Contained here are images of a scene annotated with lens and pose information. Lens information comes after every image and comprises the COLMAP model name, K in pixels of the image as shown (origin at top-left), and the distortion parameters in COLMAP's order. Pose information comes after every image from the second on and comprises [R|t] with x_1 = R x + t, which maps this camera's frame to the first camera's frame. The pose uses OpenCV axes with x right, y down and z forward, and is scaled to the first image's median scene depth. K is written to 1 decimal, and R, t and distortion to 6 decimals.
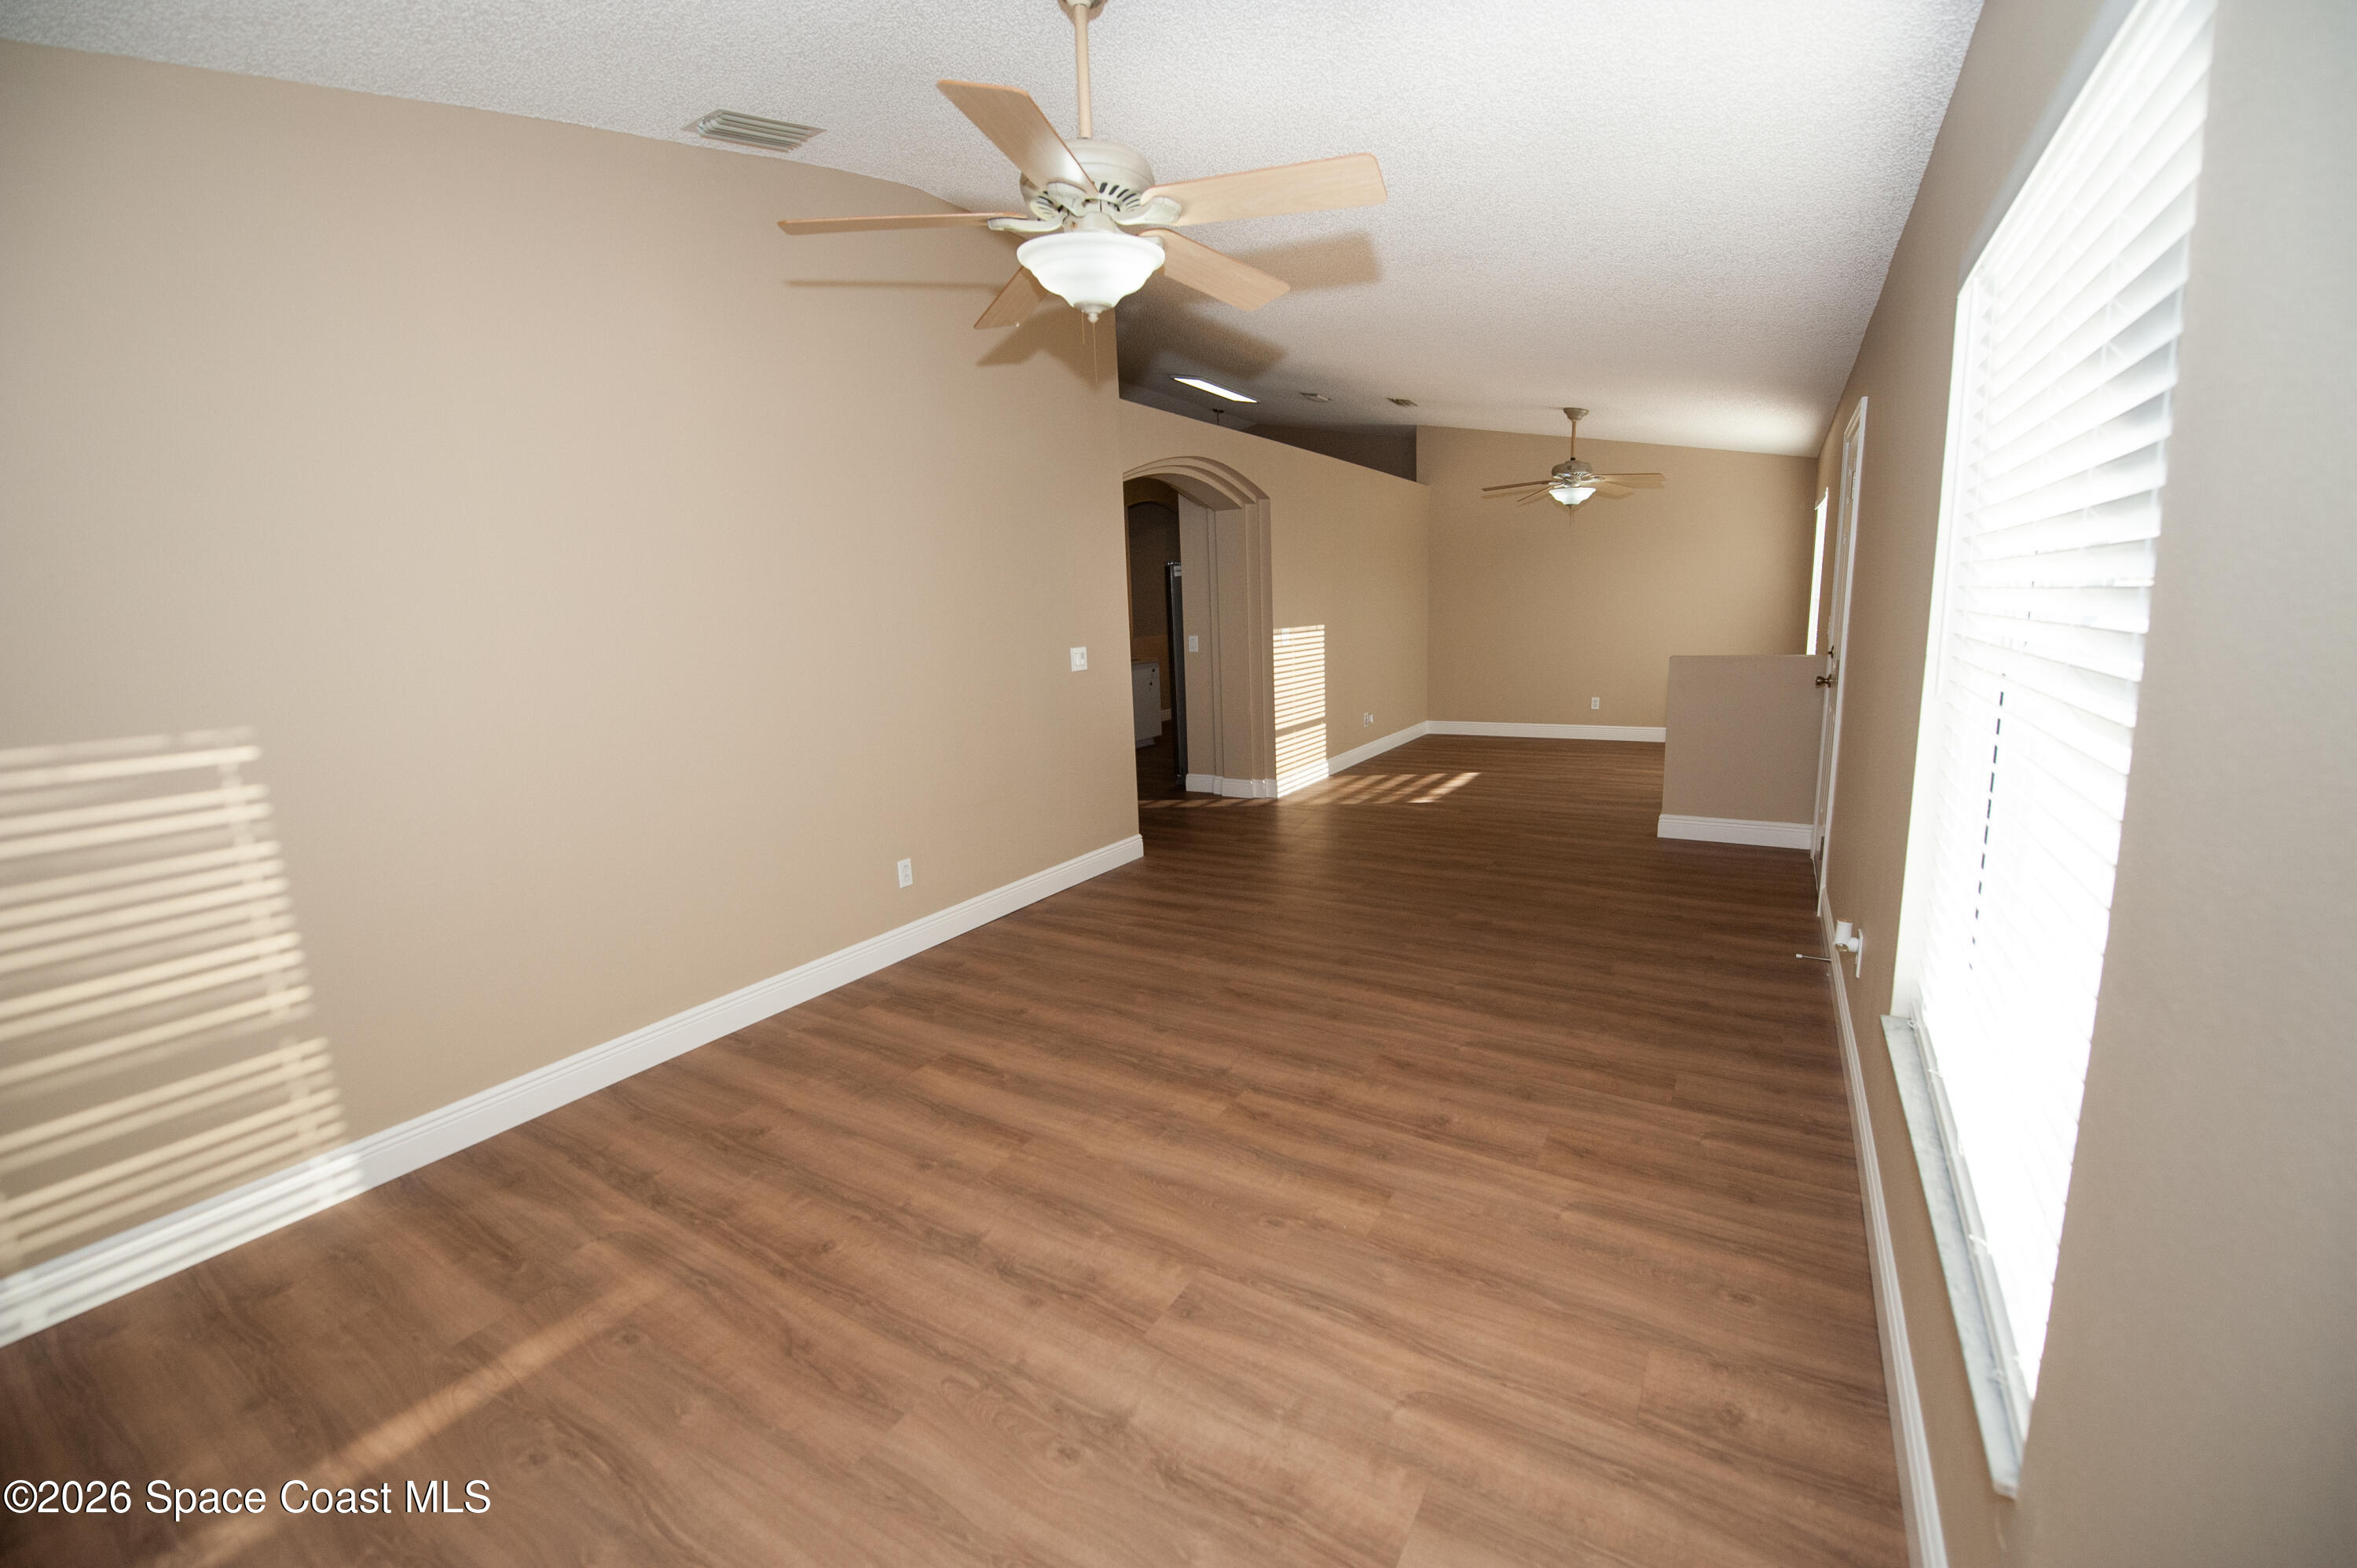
lens RADIAL K [[952.2, 0, 1174.4], [0, 952.2, 768.3], [0, 0, 1]] dist [-0.003910, -0.000247]
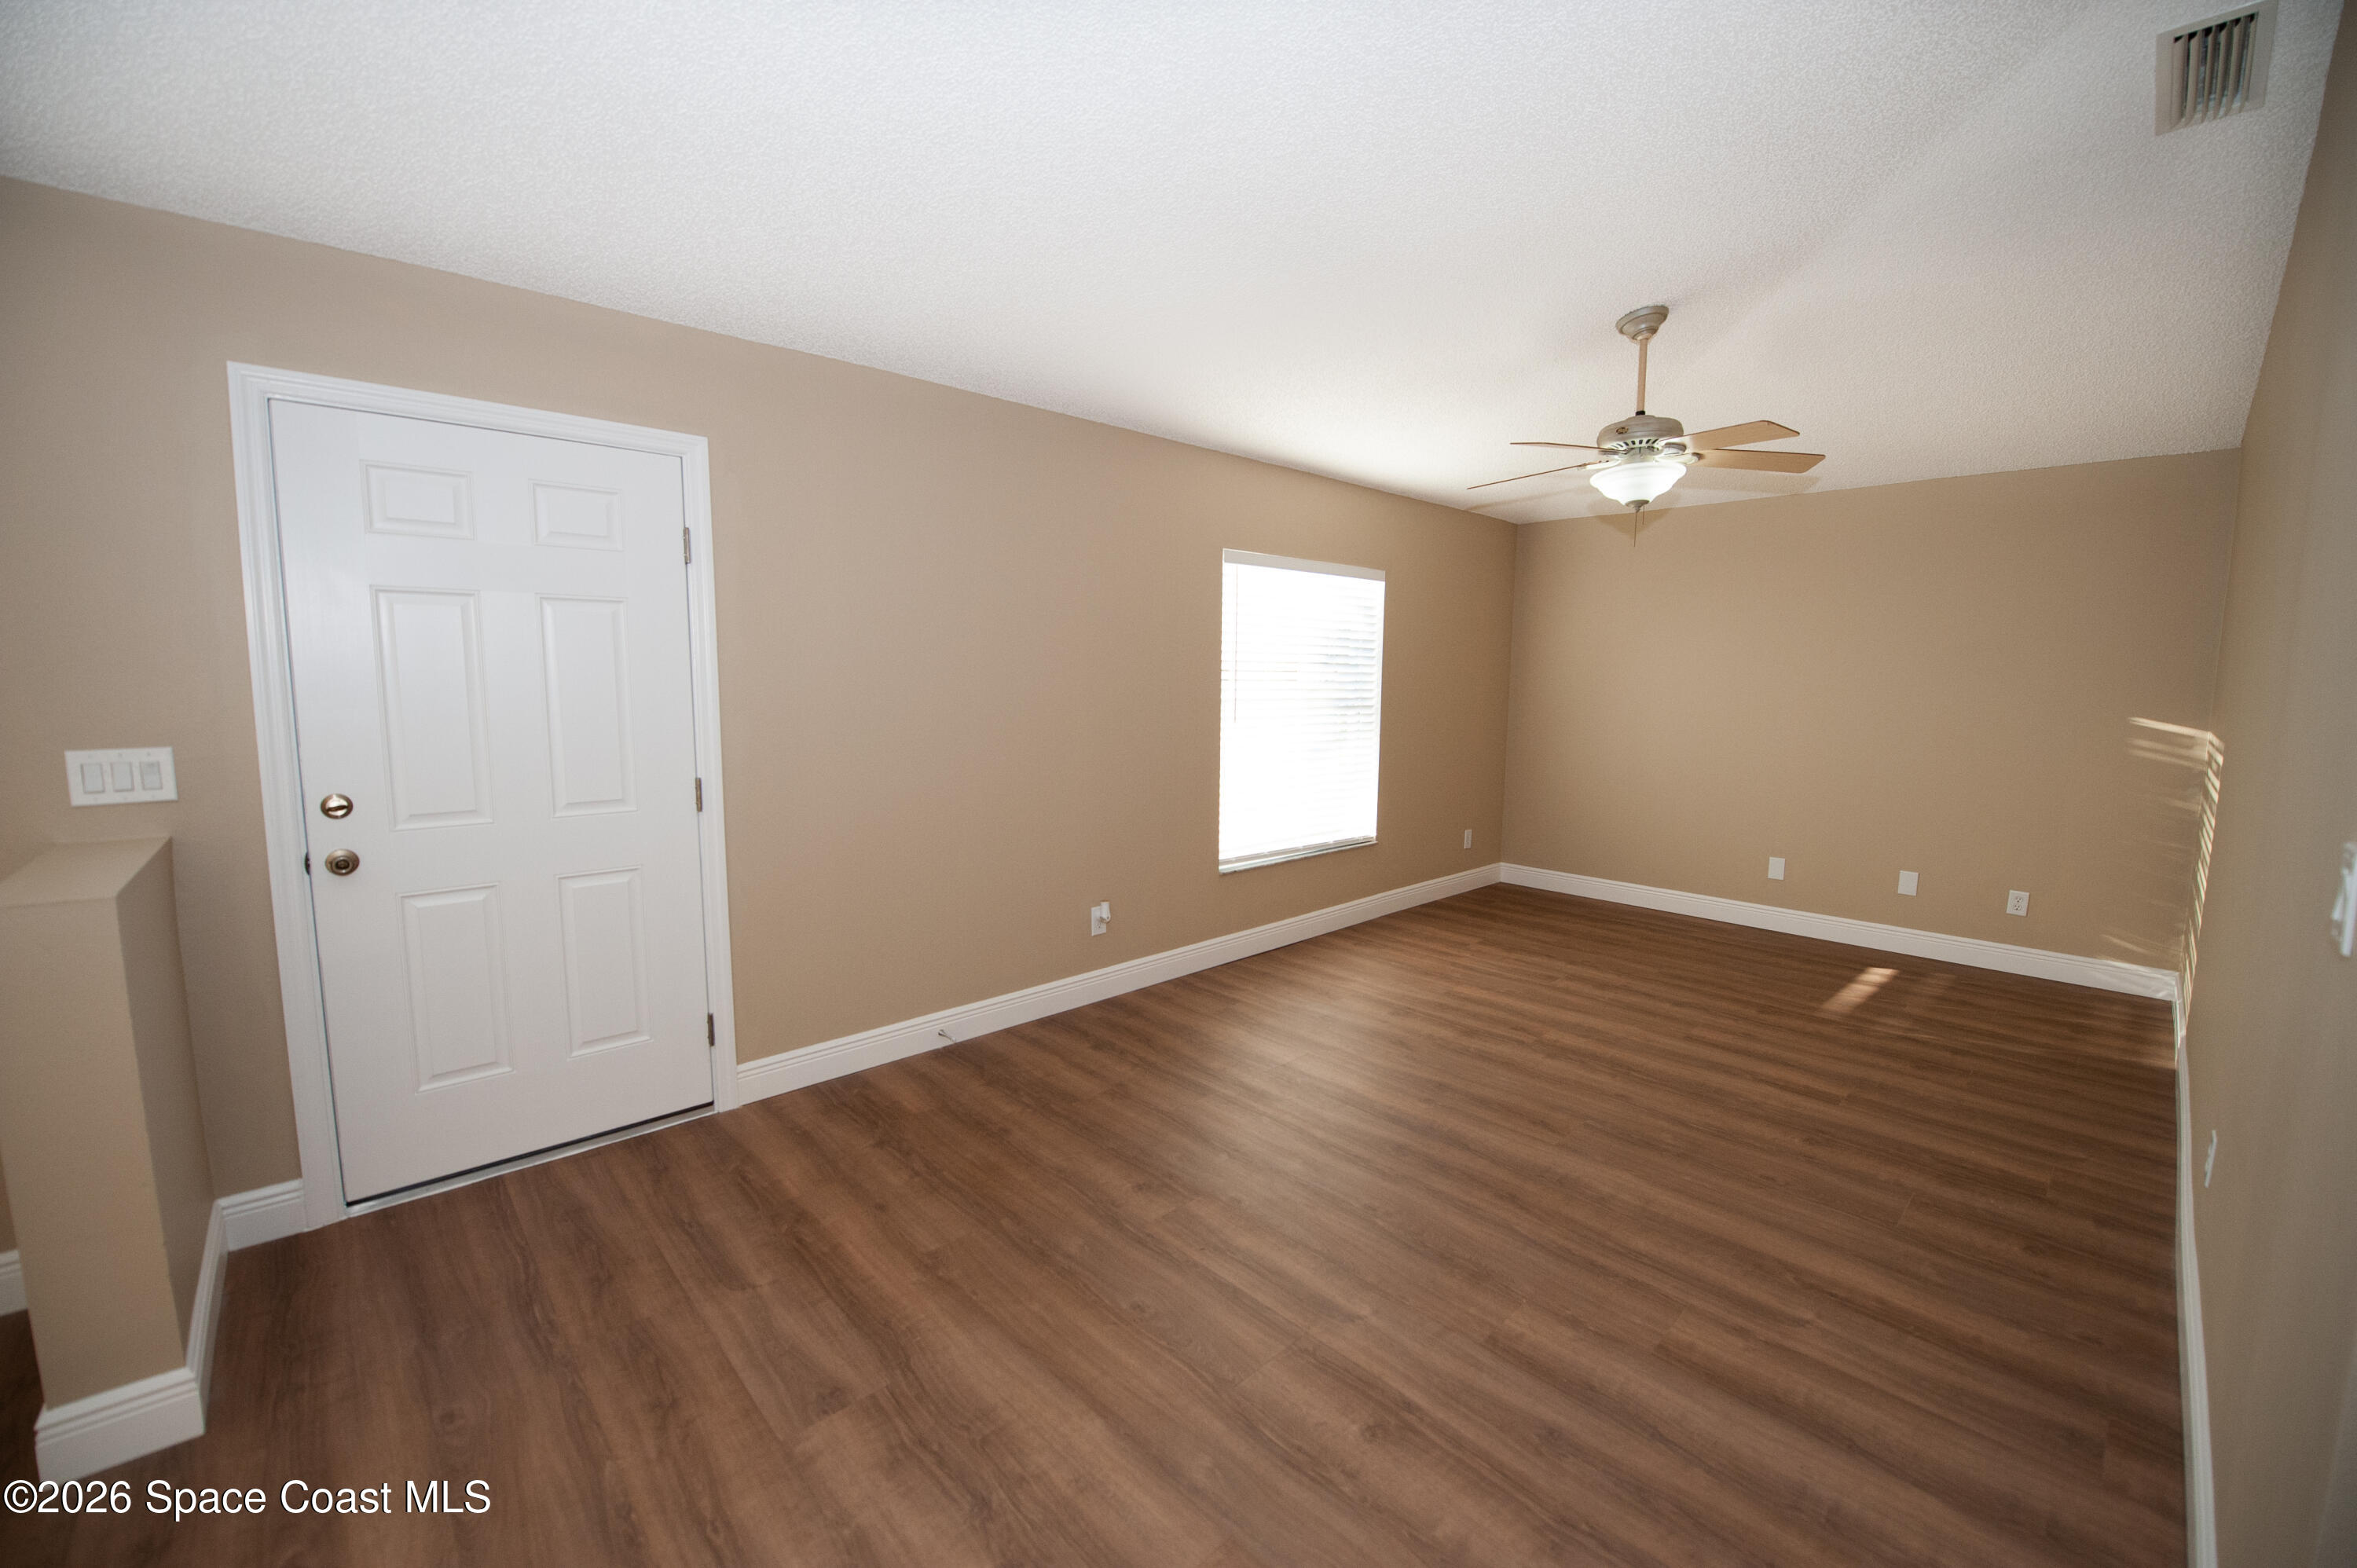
lens RADIAL K [[938.3, 0, 1177.8], [0, 938.3, 777.6], [0, 0, 1]] dist [-0.015608, -0.002543]
pose [[-0.966137, 0.001631, 0.258025, 0.233015], [0.071715, 0.962279, 0.262444, -0.430702], [-0.247864, 0.272061, -0.929810, 2.449662]]
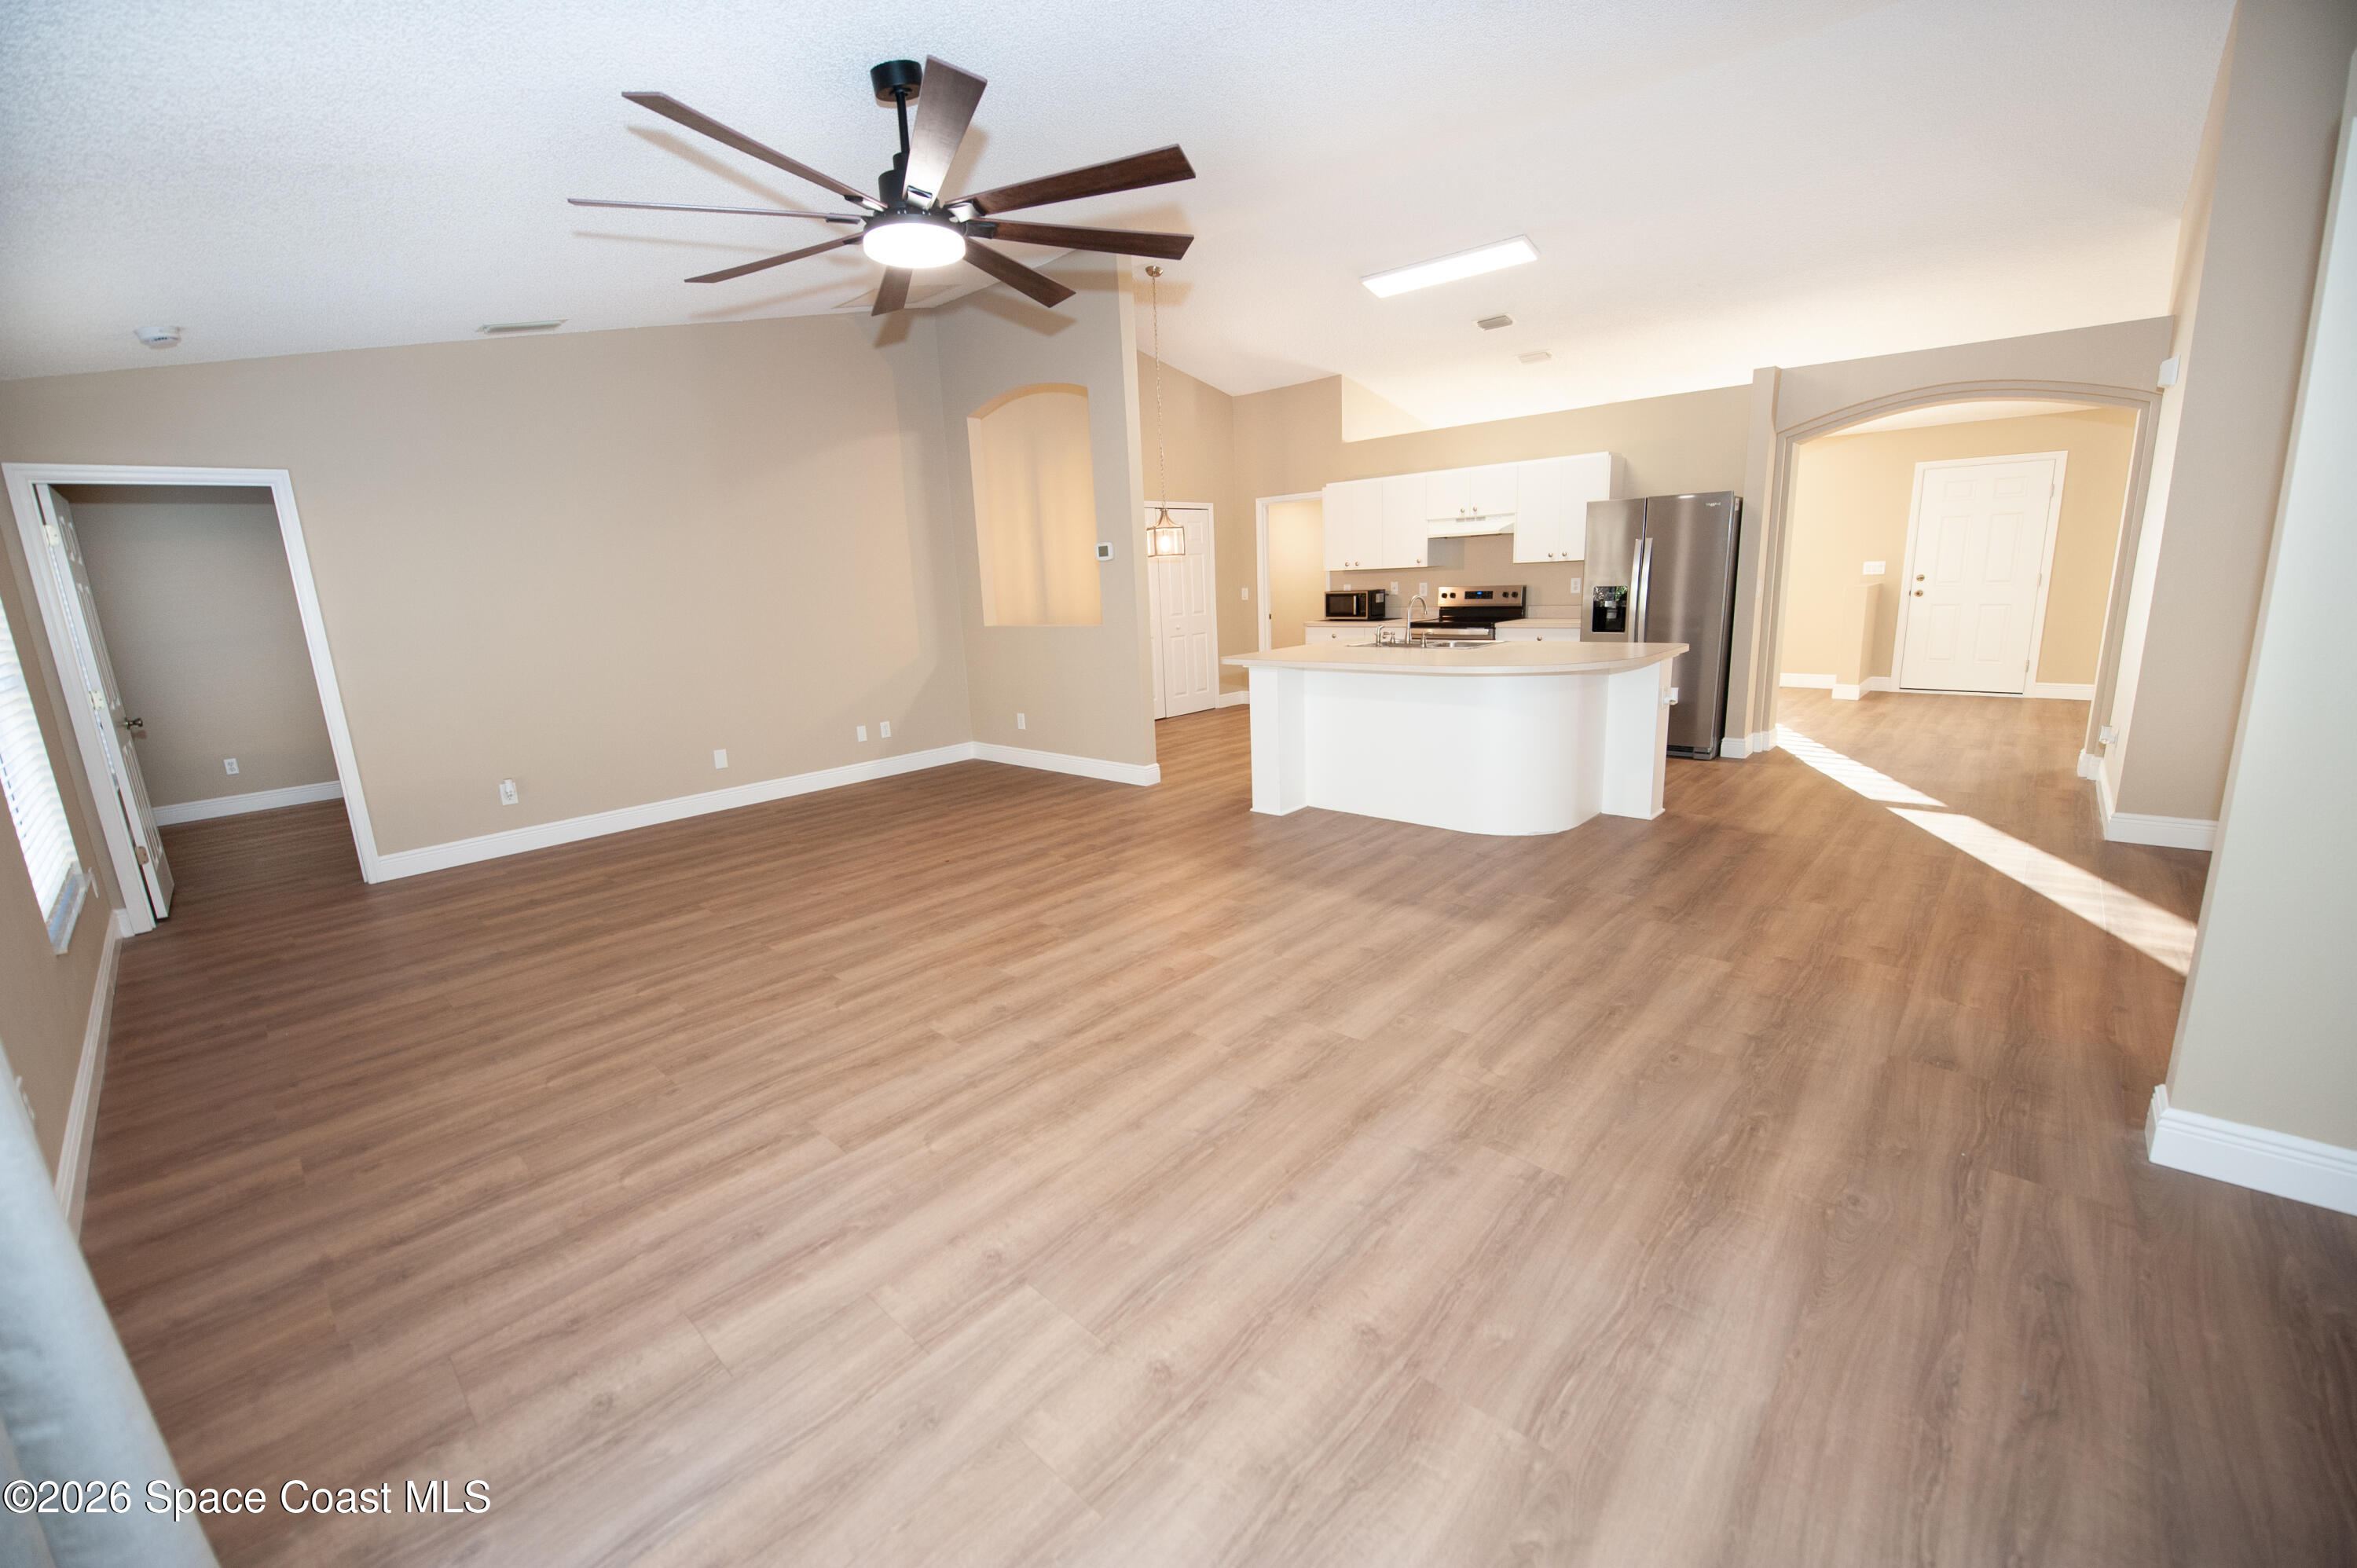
lens RADIAL K [[938.3, 0, 1170.0], [0, 938.3, 785.8], [0, 0, 1]] dist [-0.015608, -0.002543]
pose [[0.194528, -0.185930, 0.963114, -2.672551], [0.203759, 0.968113, 0.145740, -0.541689], [-0.959500, 0.167893, 0.226211, 3.812319]]
